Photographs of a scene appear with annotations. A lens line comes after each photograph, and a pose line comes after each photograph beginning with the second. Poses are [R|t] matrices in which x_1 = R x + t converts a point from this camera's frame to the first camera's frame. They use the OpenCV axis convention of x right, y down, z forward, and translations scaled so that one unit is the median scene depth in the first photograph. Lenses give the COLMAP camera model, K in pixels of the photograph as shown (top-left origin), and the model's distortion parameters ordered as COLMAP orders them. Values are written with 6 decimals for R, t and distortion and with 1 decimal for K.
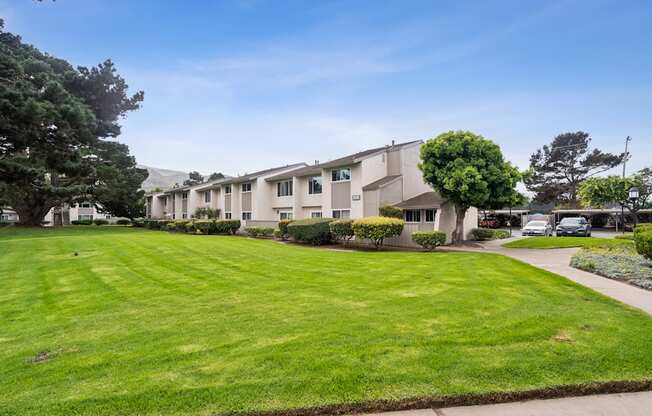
lens RADIAL K [[298.3, 0, 326.0], [0, 298.3, 208.0], [0, 0, 1]] dist [0.000013, 0.000029]
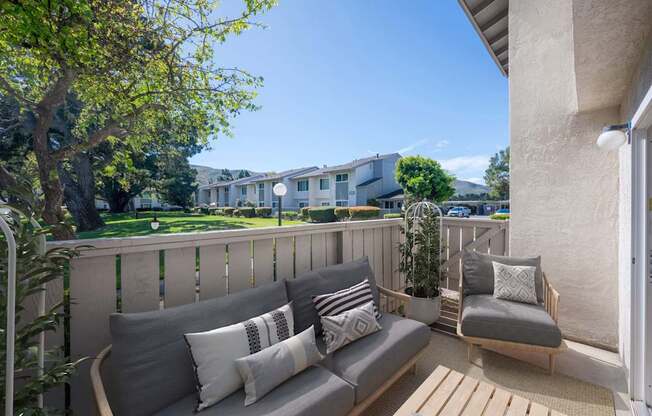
lens RADIAL K [[265.2, 0, 326.0], [0, 265.2, 208.0], [0, 0, 1]] dist [0.000025, 0.000004]
pose [[0.999823, 0.001047, -0.018794, -0.002645], [-0.000294, 0.999199, 0.040014, -0.010195], [0.018821, -0.040001, 0.999022, -0.283126]]
